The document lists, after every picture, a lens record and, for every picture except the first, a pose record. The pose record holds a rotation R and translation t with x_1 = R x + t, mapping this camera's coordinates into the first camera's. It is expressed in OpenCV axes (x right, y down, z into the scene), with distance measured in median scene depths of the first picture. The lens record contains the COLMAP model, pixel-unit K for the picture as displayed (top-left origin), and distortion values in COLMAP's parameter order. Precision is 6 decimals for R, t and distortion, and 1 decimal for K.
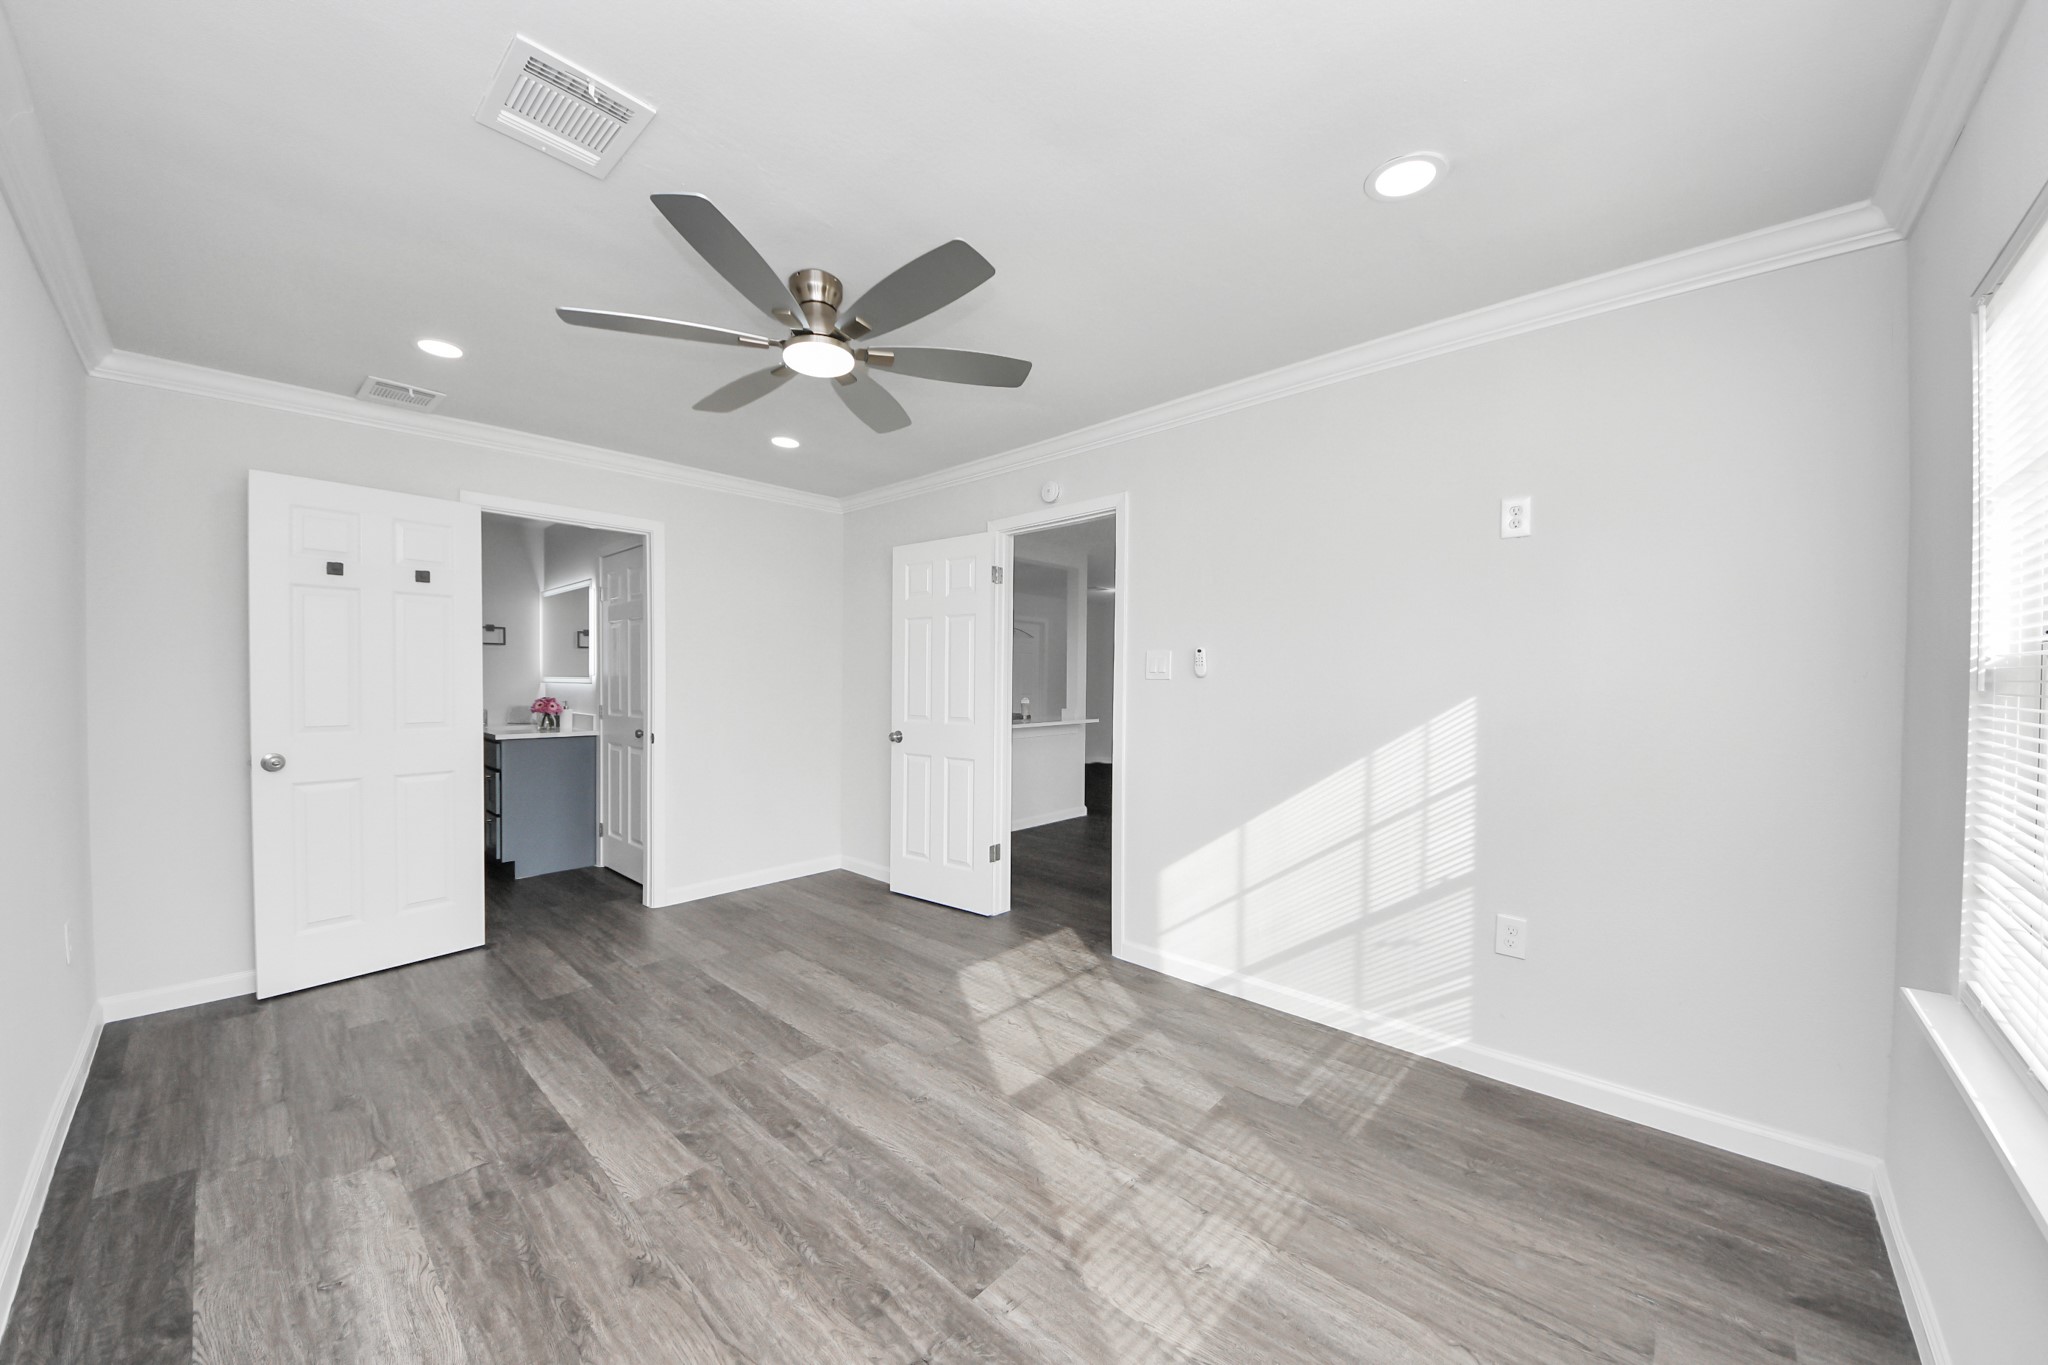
lens RADIAL K [[735.6, 0, 1015.6], [0, 735.6, 703.2], [0, 0, 1]] dist [0.020484, -0.019717]
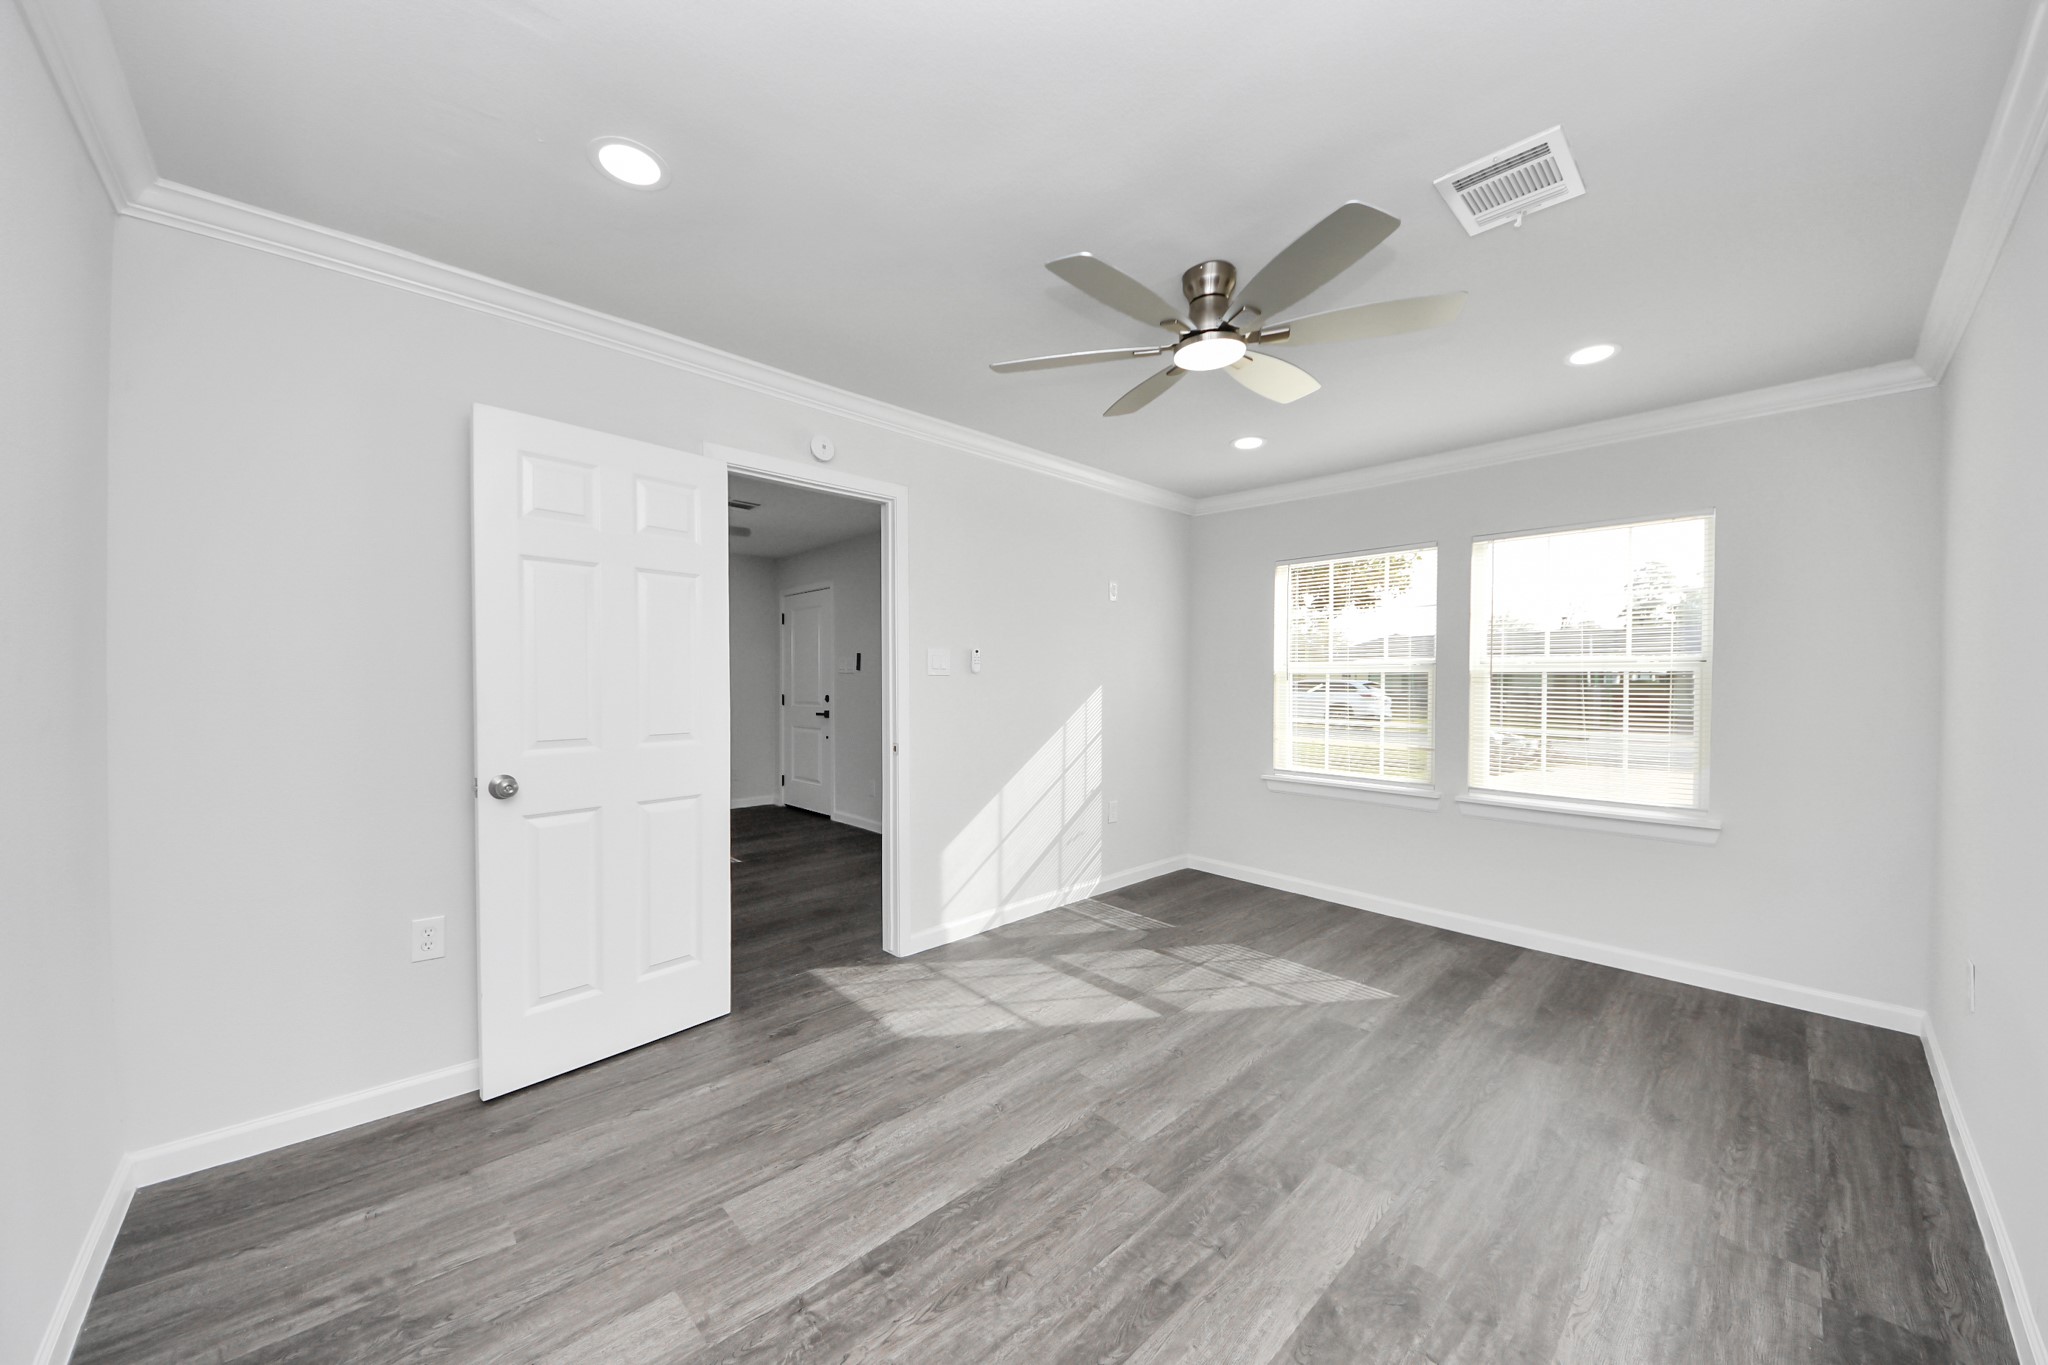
lens RADIAL K [[731.6, 0, 1021.7], [0, 731.6, 679.0], [0, 0, 1]] dist [0.028863, -0.019766]
pose [[0.057933, -0.010716, 0.998263, -1.136126], [0.034837, 0.999355, 0.008706, -0.044781], [-0.997712, 0.034272, 0.058268, 1.042022]]
